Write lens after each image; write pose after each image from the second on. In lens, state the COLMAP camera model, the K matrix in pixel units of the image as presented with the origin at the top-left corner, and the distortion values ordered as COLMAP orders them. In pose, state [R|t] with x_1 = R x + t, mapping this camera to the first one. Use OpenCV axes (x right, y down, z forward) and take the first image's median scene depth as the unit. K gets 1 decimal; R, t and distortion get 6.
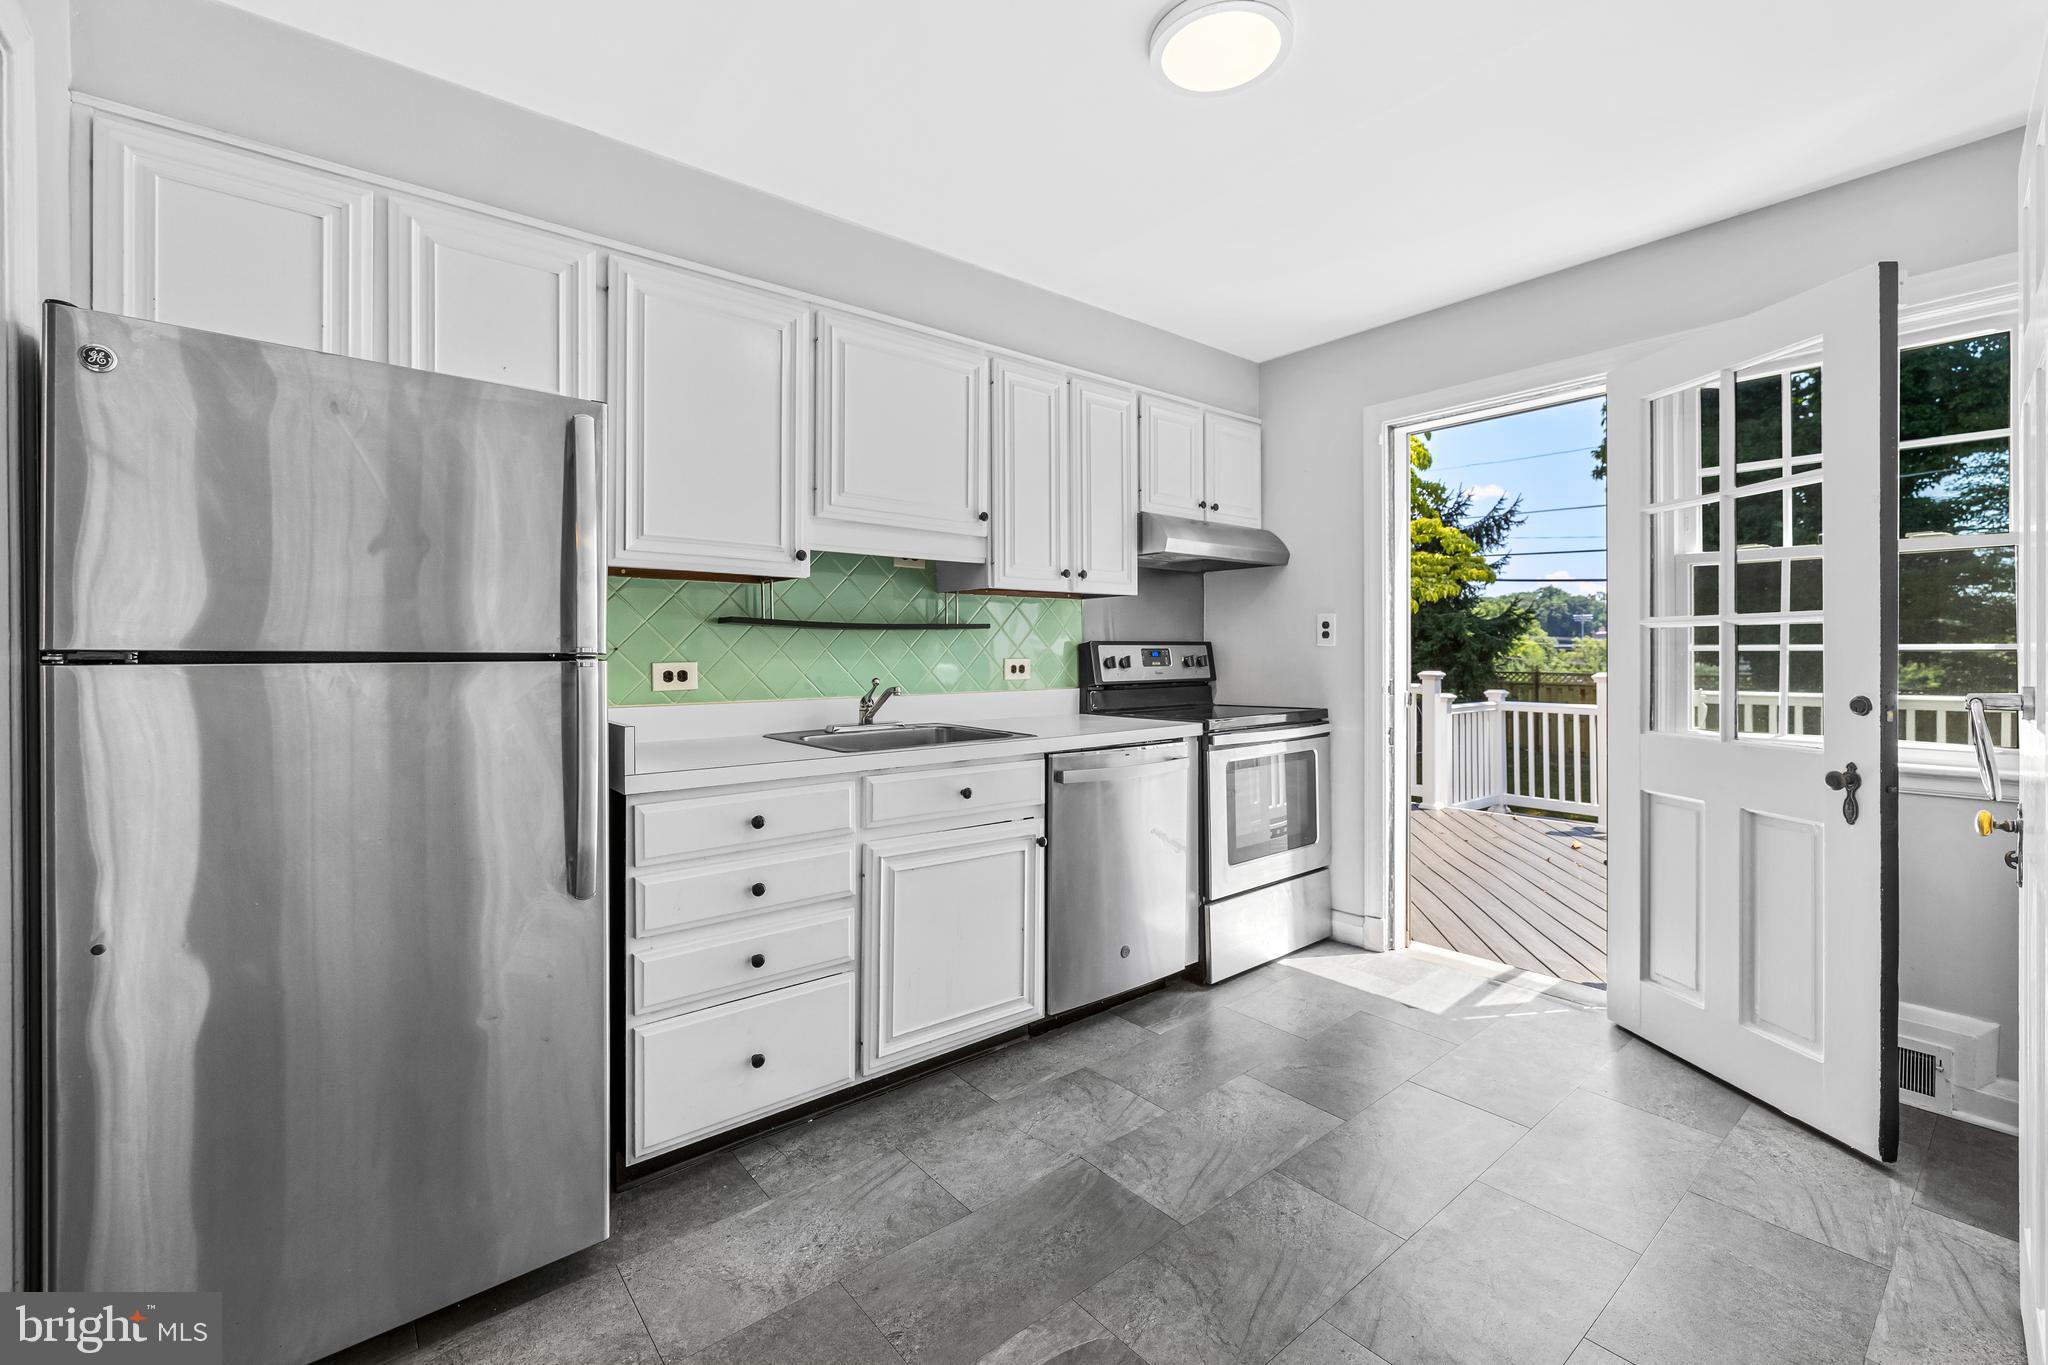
lens RADIAL K [[891.4, 0, 1026.1], [0, 891.4, 652.5], [0, 0, 1]] dist [-0.004128, -0.000196]
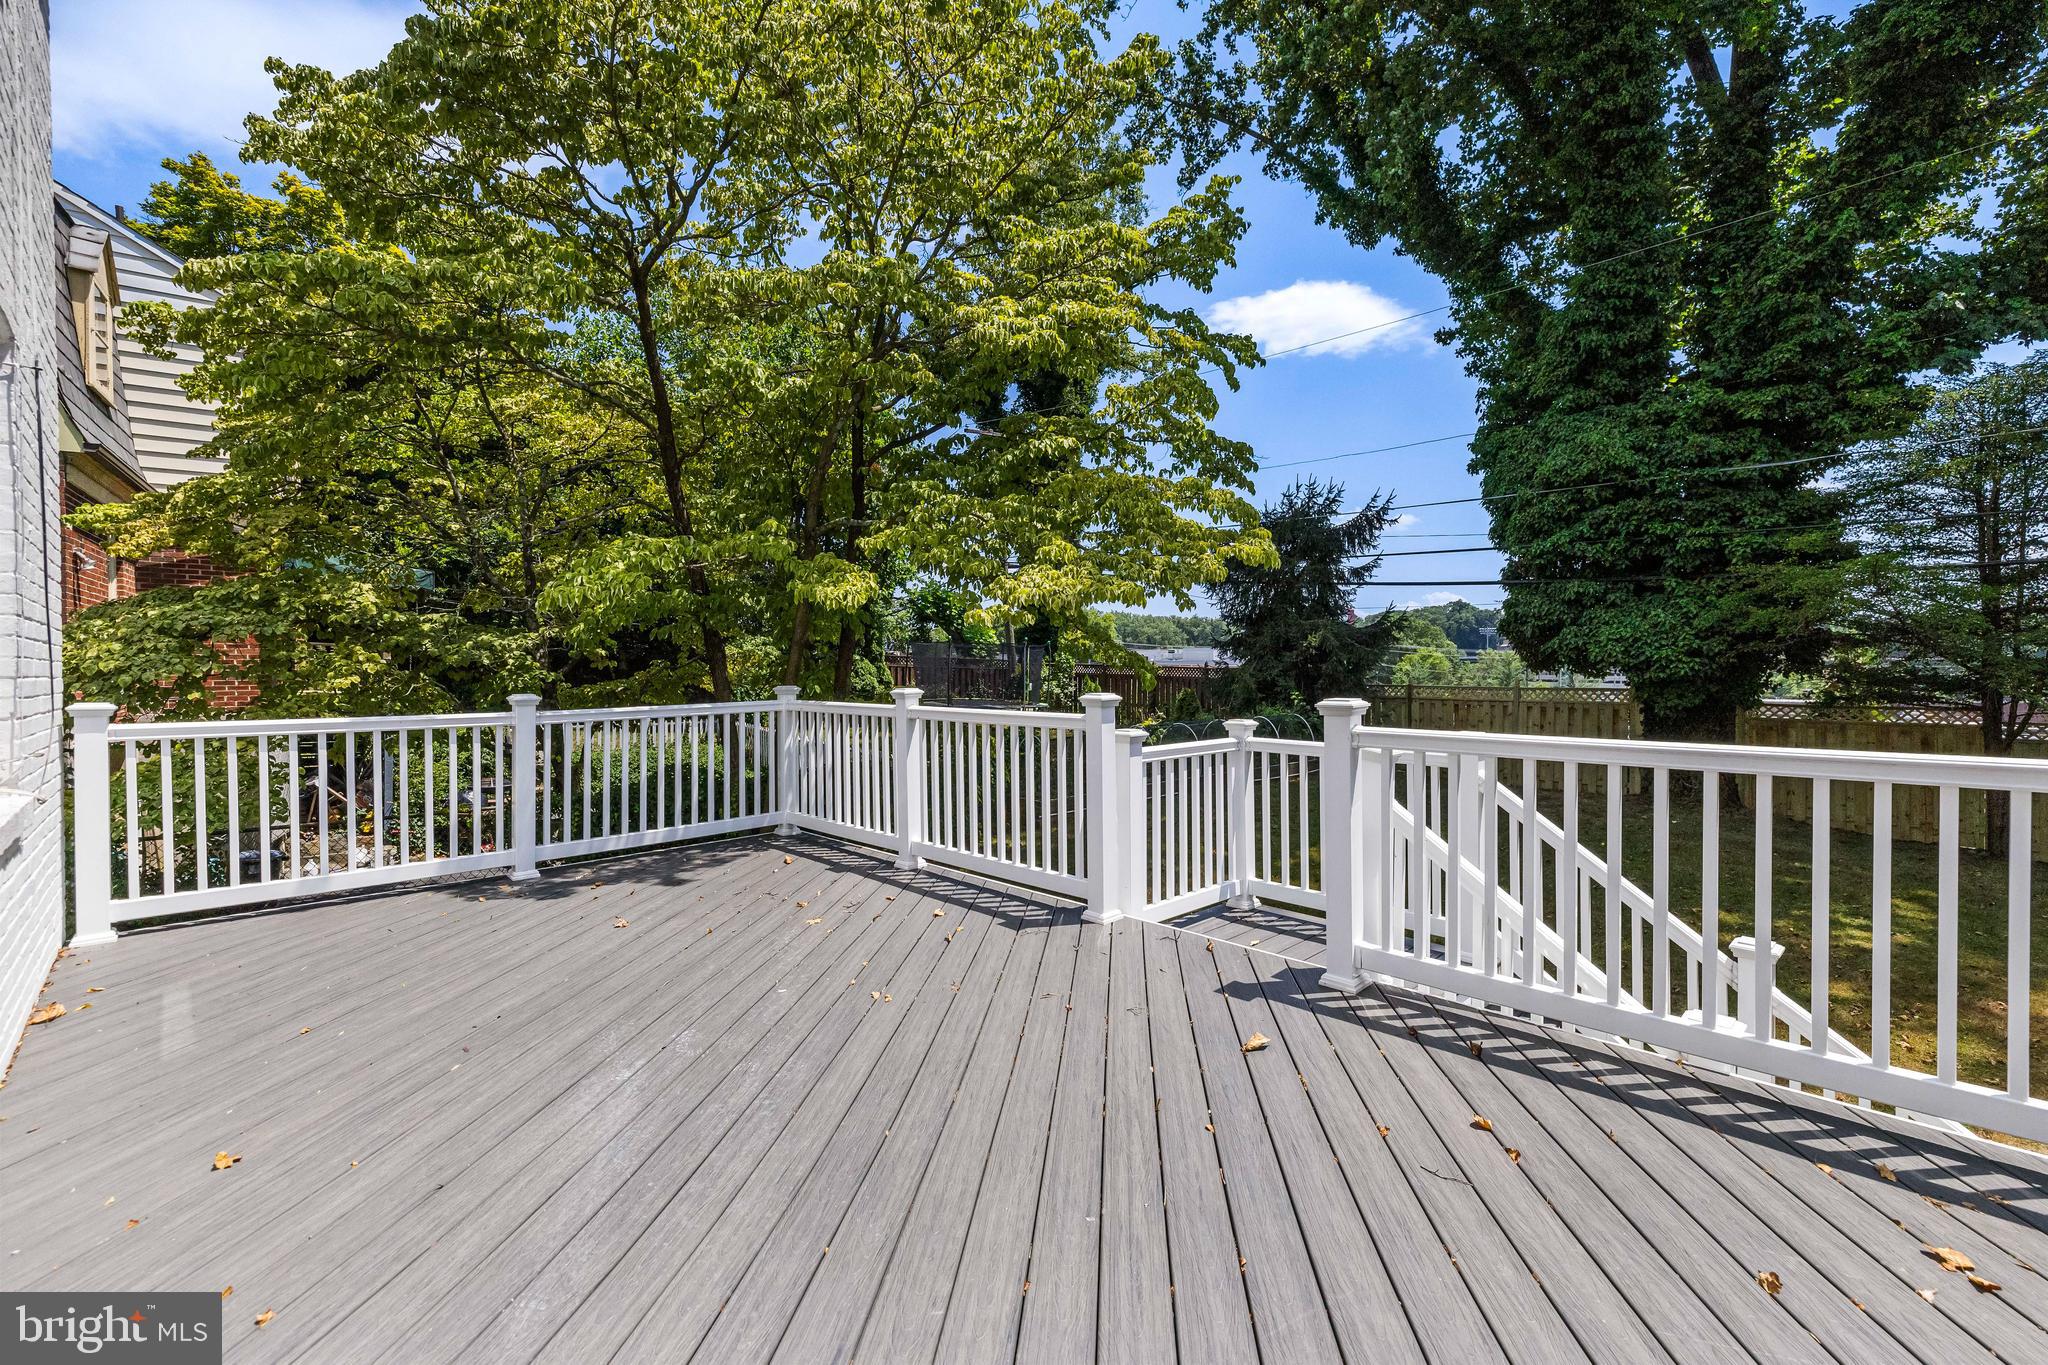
lens RADIAL K [[891.4, 0, 1033.6], [0, 891.4, 675.2], [0, 0, 1]] dist [-0.004128, -0.000196]
pose [[0.996195, -0.002556, 0.087116, 0.147192], [0.001538, 0.999930, 0.011750, 0.000700], [-0.087140, -0.011571, 0.996129, 0.165326]]
